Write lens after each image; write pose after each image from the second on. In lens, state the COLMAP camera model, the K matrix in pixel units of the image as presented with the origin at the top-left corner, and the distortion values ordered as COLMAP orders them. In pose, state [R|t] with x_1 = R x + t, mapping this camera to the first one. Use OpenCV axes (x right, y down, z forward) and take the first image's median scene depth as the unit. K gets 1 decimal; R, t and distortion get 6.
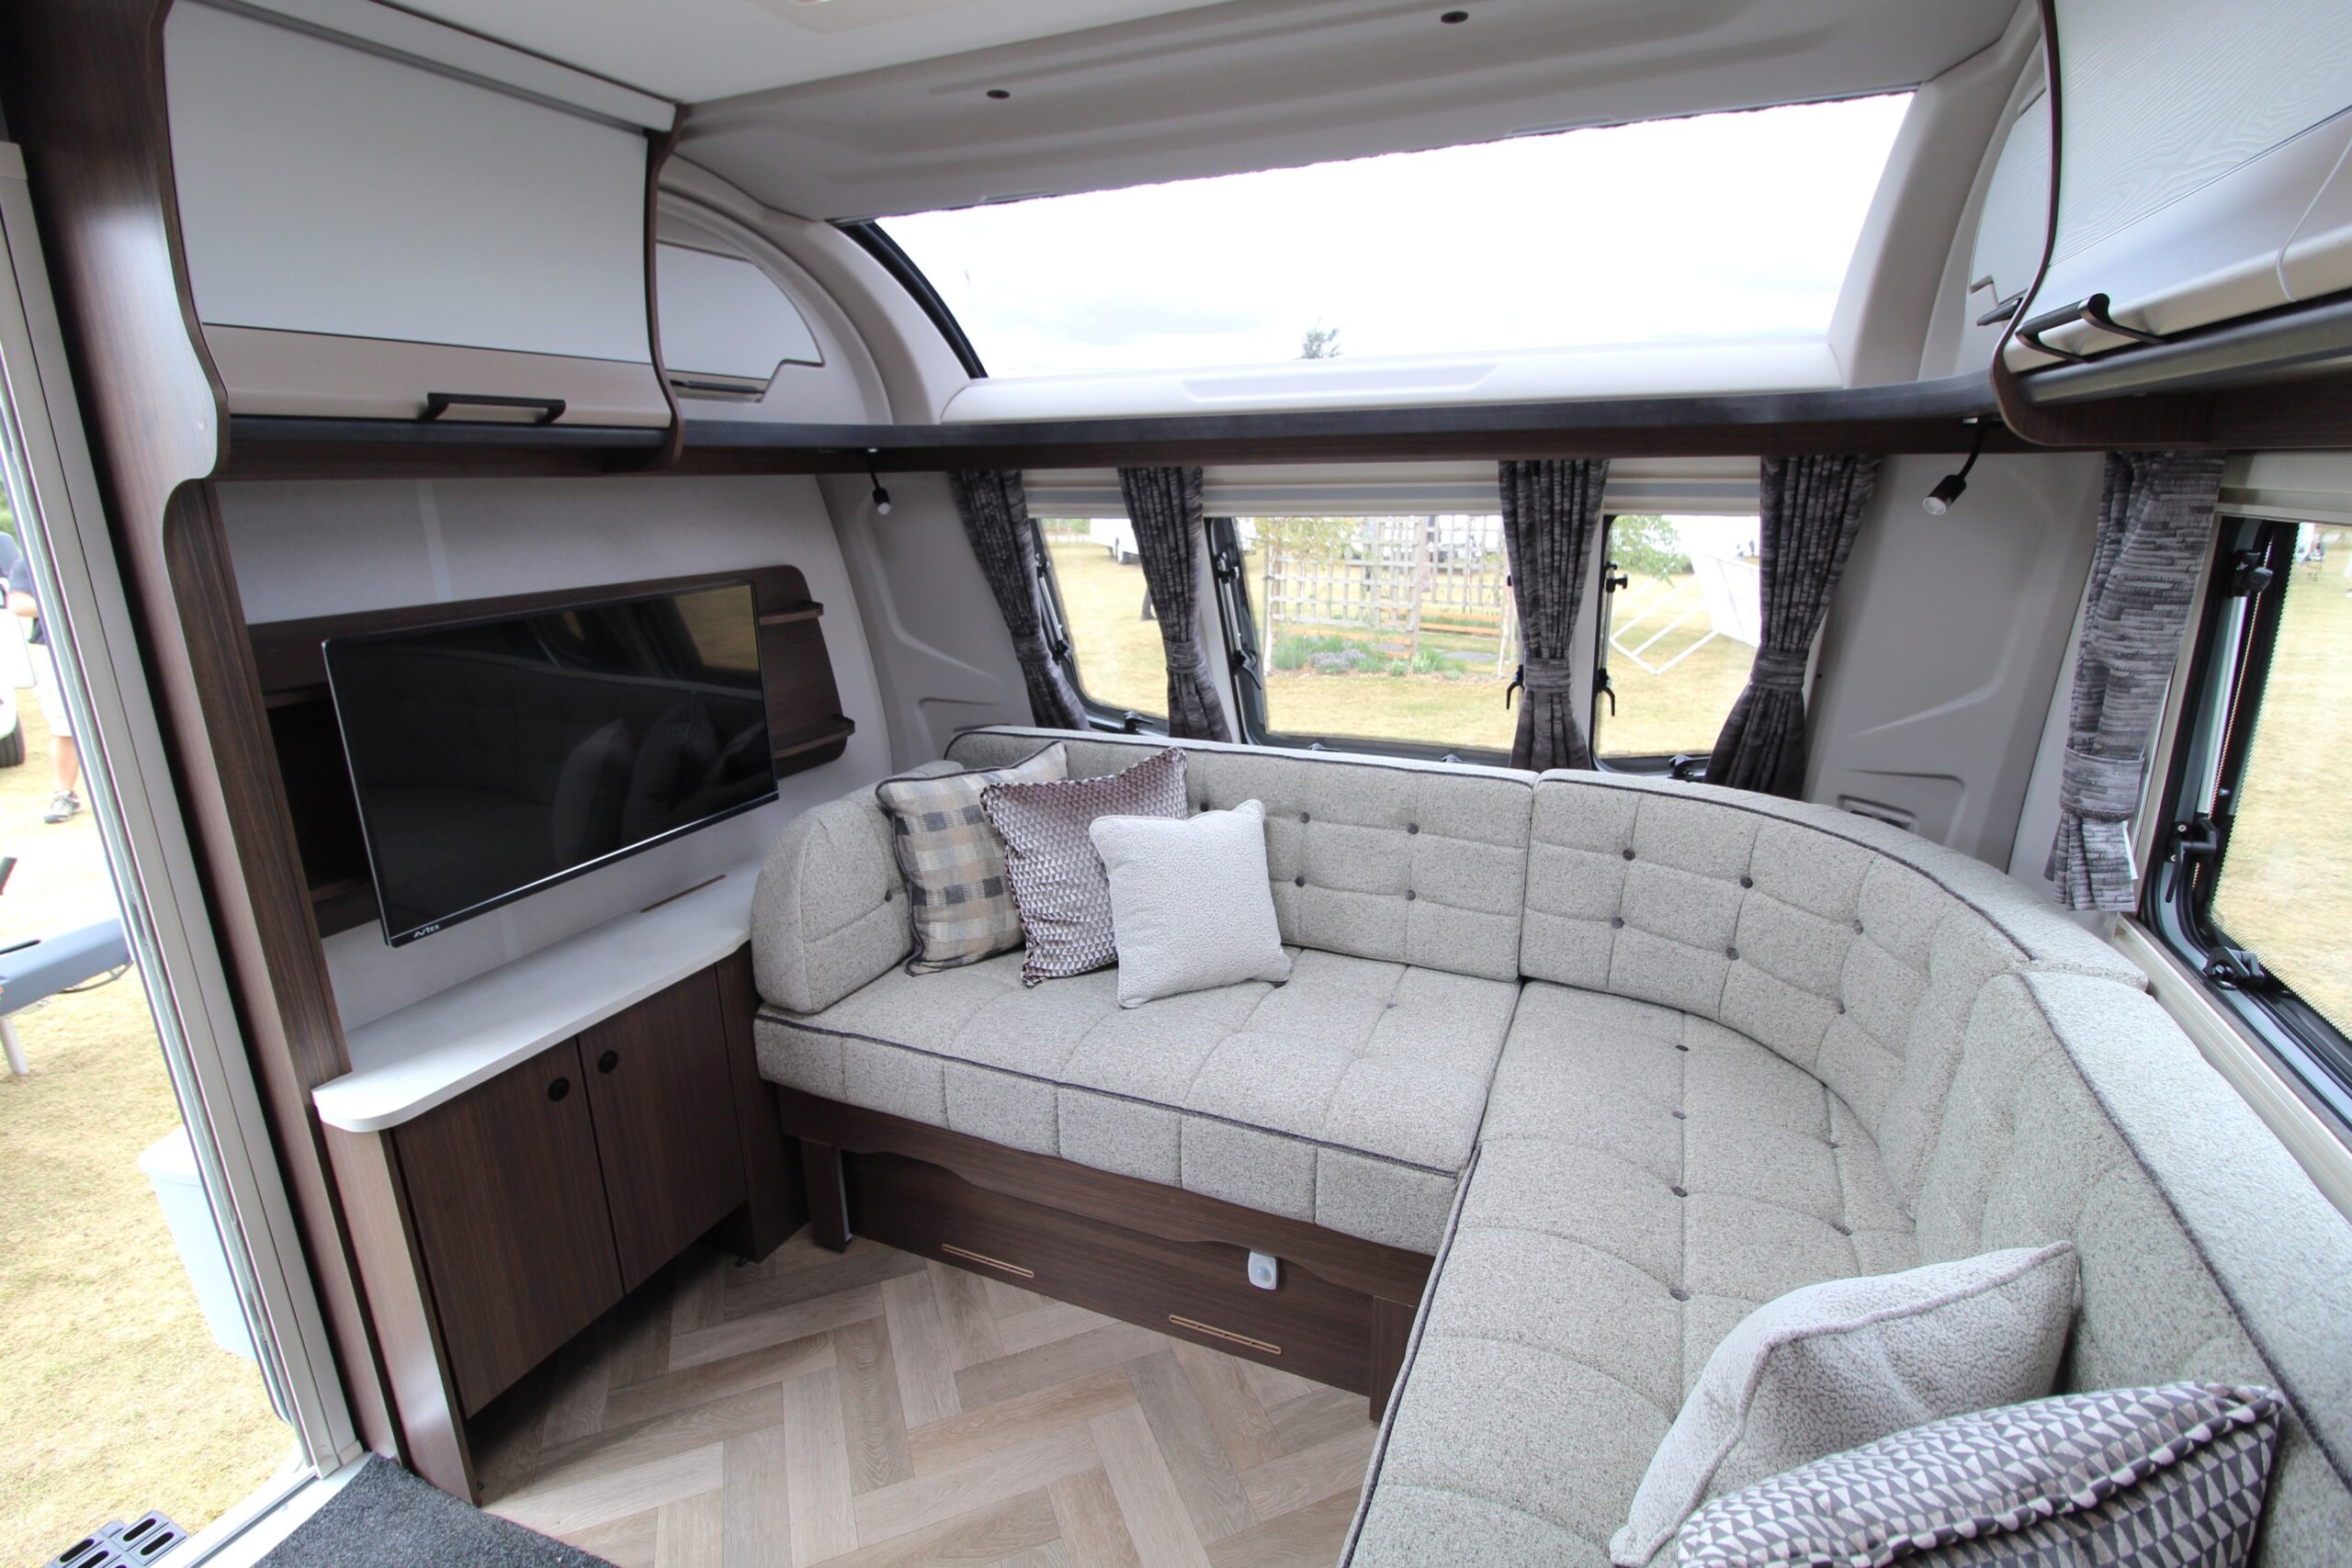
lens RADIAL K [[1090.5, 0, 1189.8], [0, 1090.5, 771.2], [0, 0, 1]] dist [-0.001099, -0.012851]
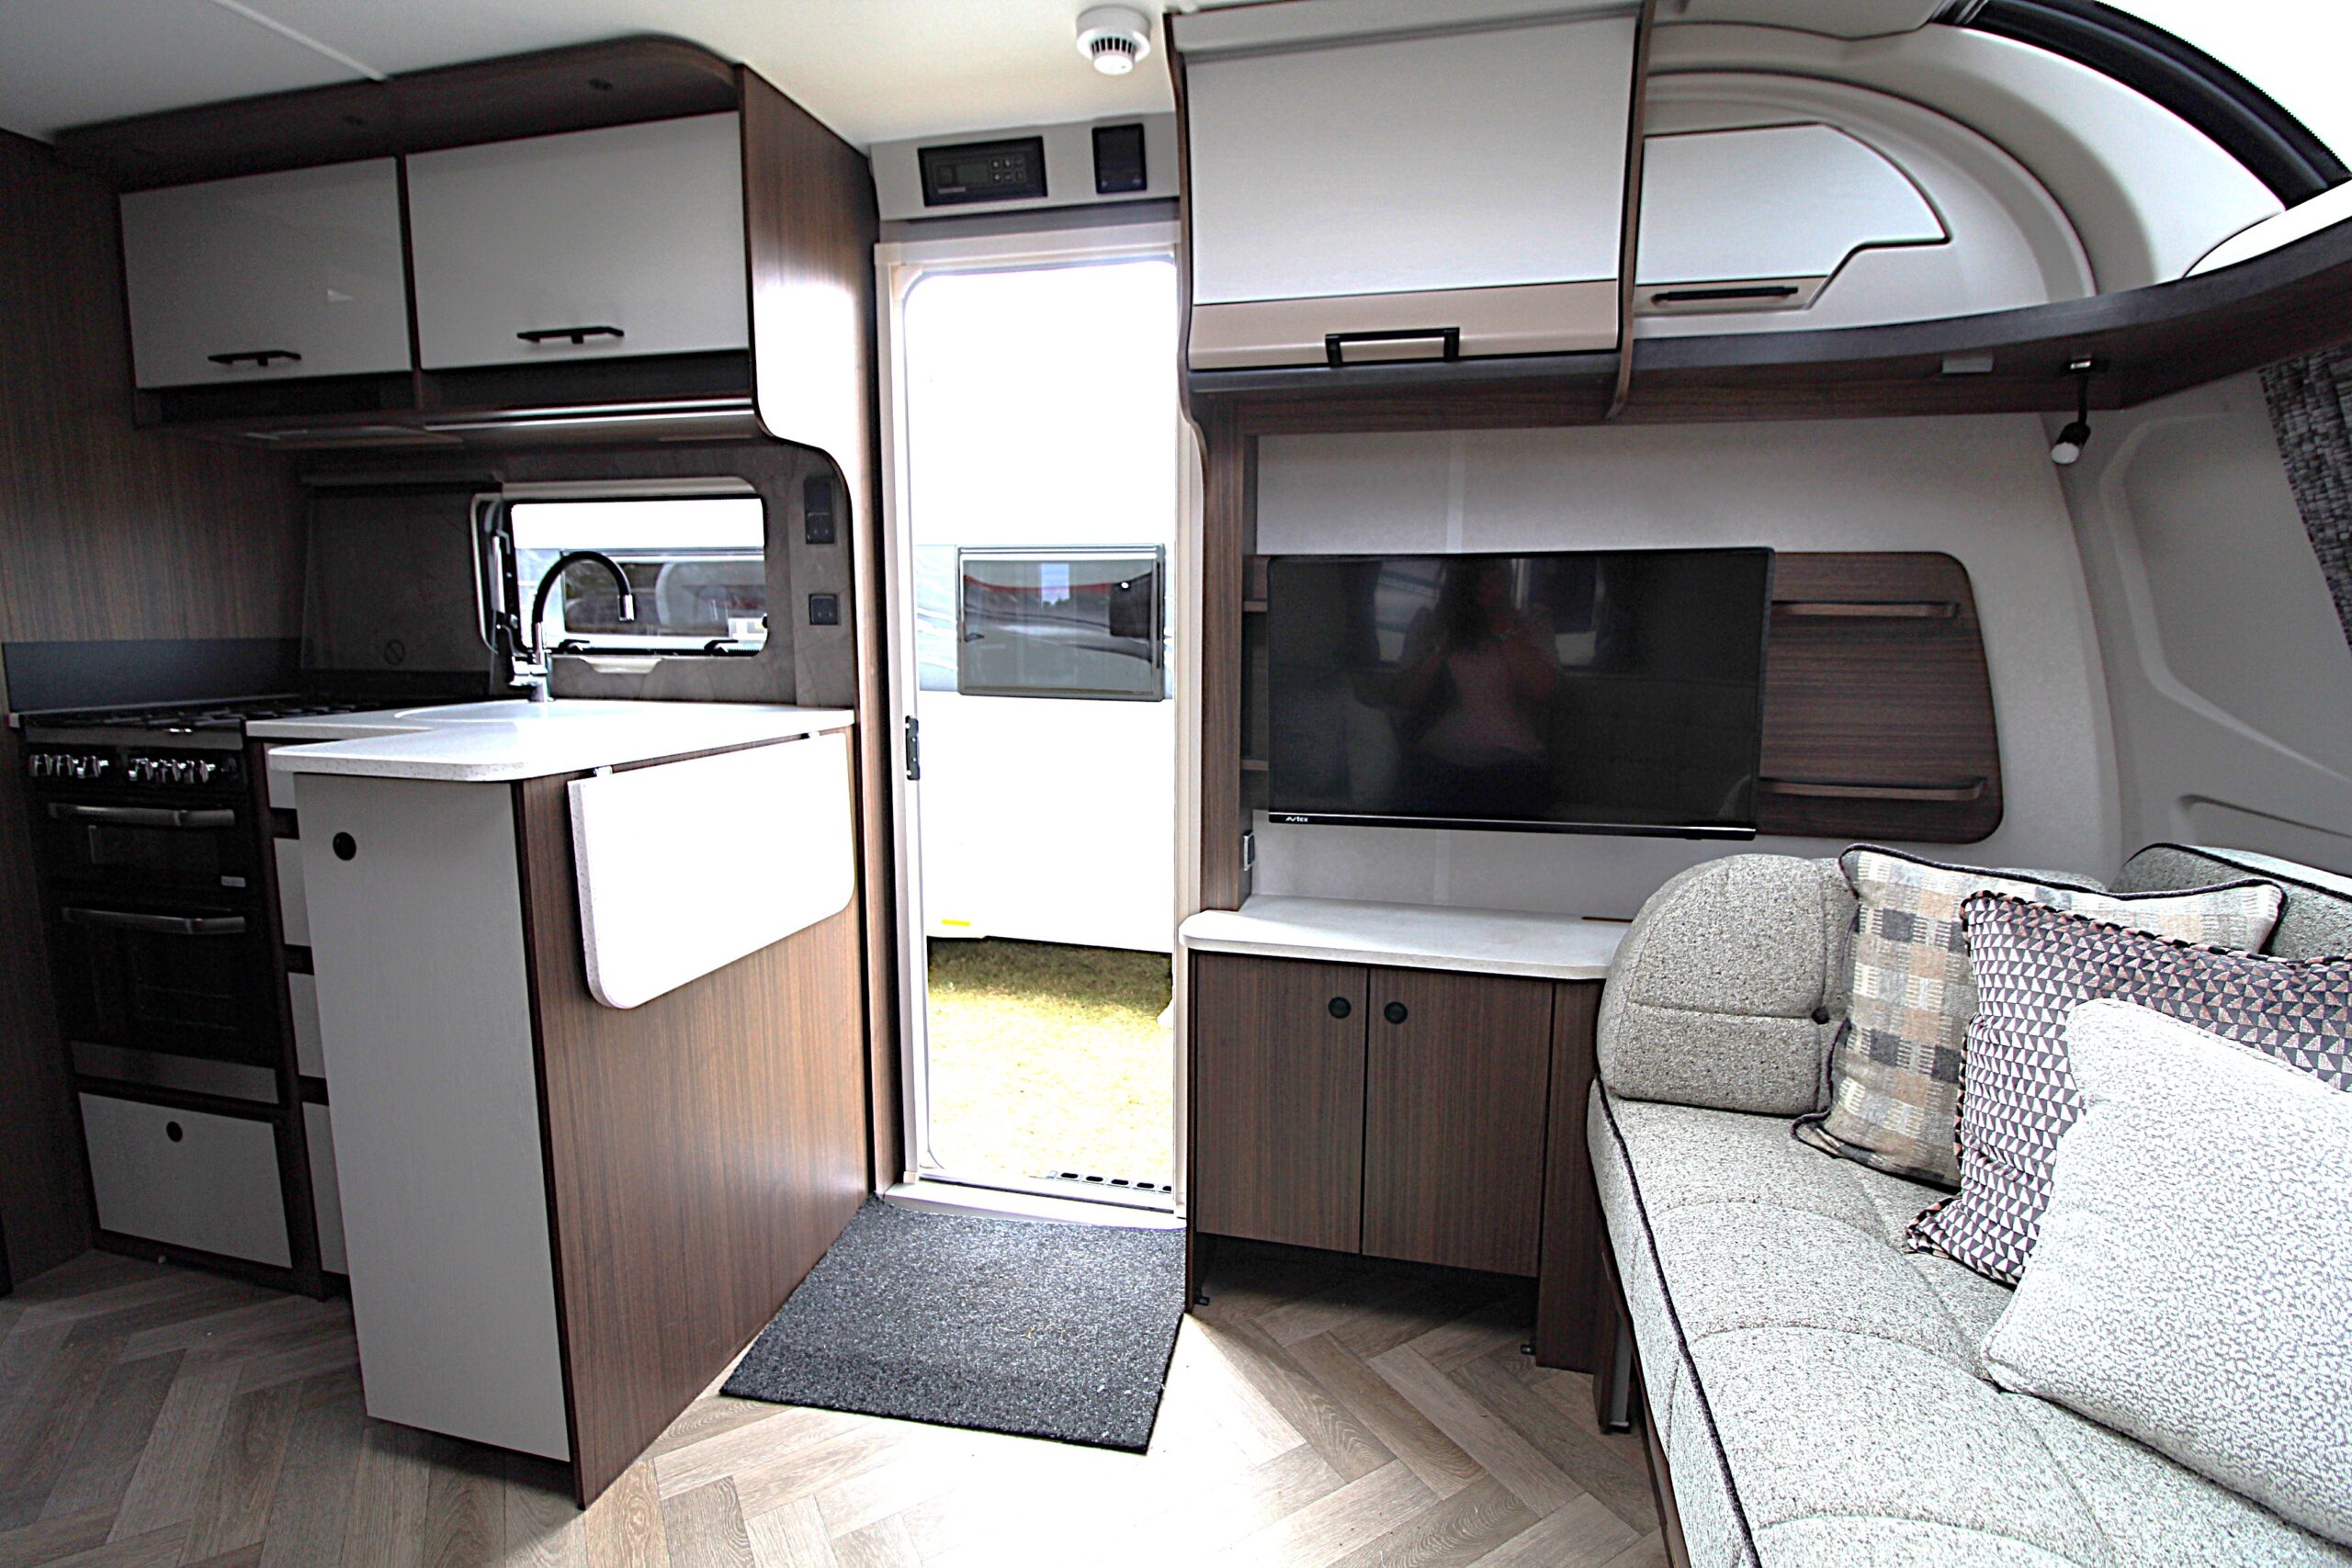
lens RADIAL K [[1090.5, 0, 1191.3], [0, 1090.5, 769.7], [0, 0, 1]] dist [-0.001099, -0.012851]
pose [[0.169844, 0.153773, -0.973400, 0.315169], [-0.267793, 0.957784, 0.104580, 0.004143], [0.948388, 0.242907, 0.203853, 0.512499]]
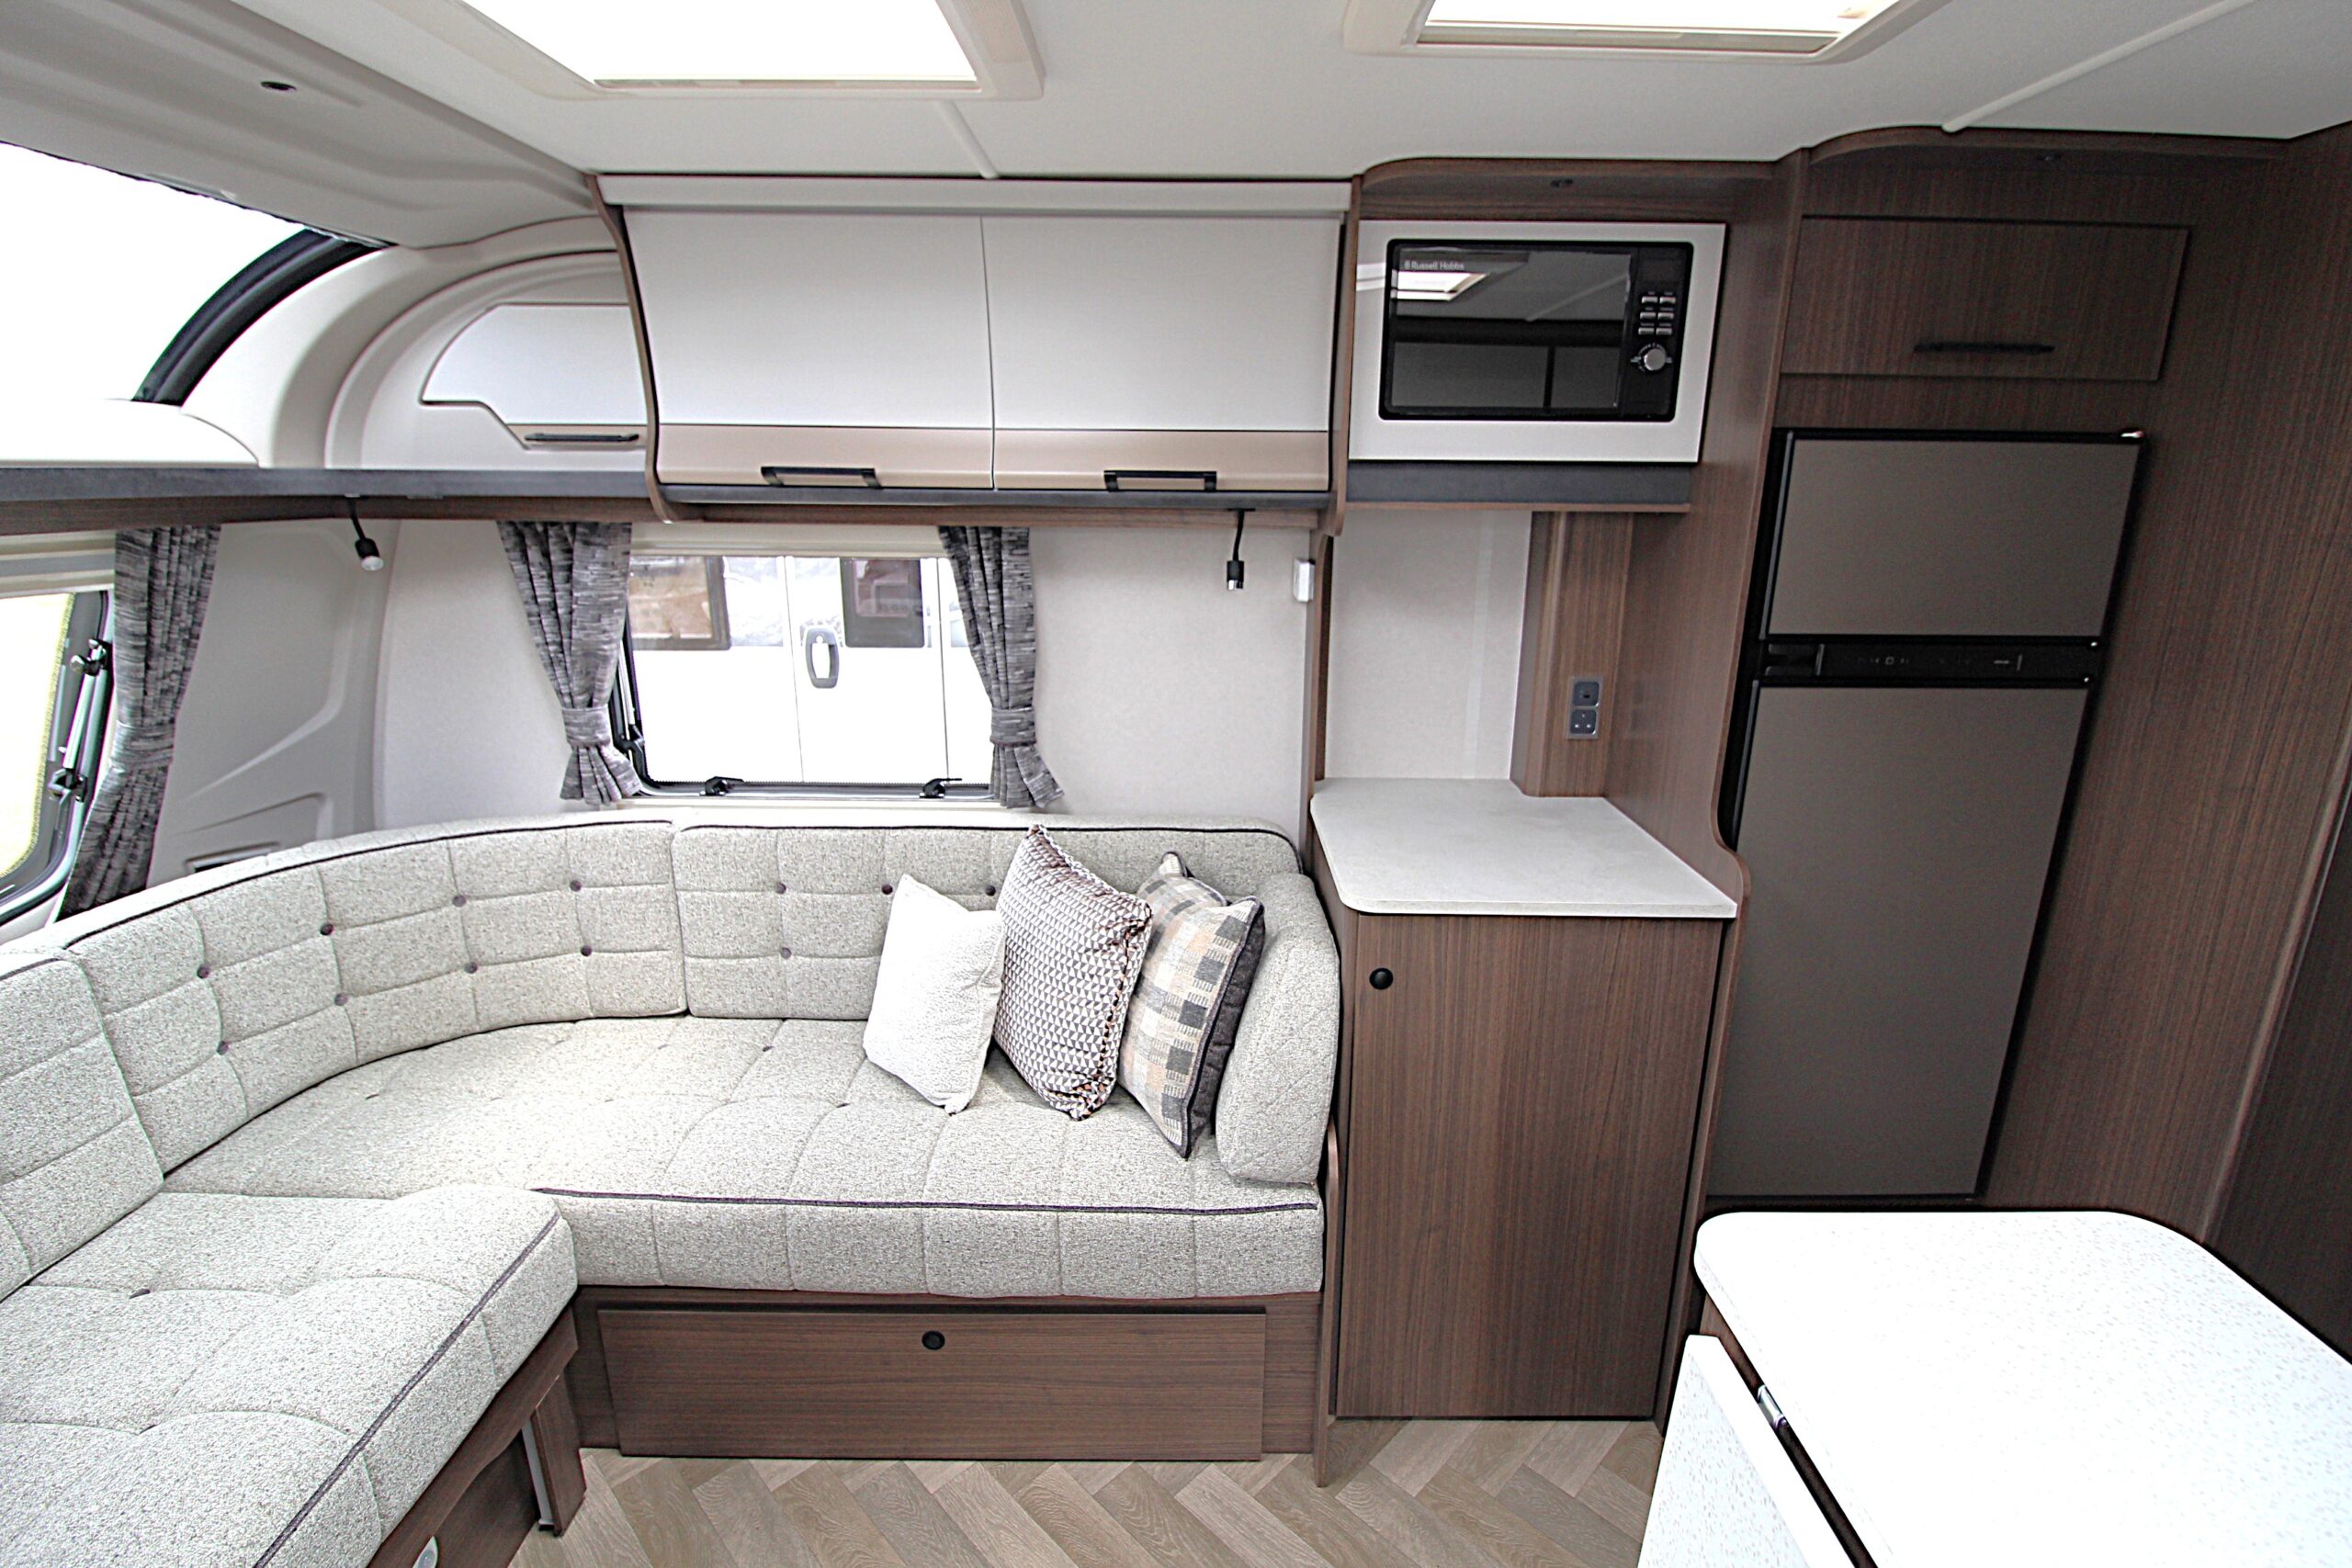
lens RADIAL K [[1090.5, 0, 1189.7], [0, 1090.5, 771.4], [0, 0, 1]] dist [-0.001099, -0.012851]
pose [[-0.394352, -0.227595, 0.890330, -0.656603], [0.235993, 0.911272, 0.337477, -0.178500], [-0.888141, 0.343196, -0.305651, 0.501282]]
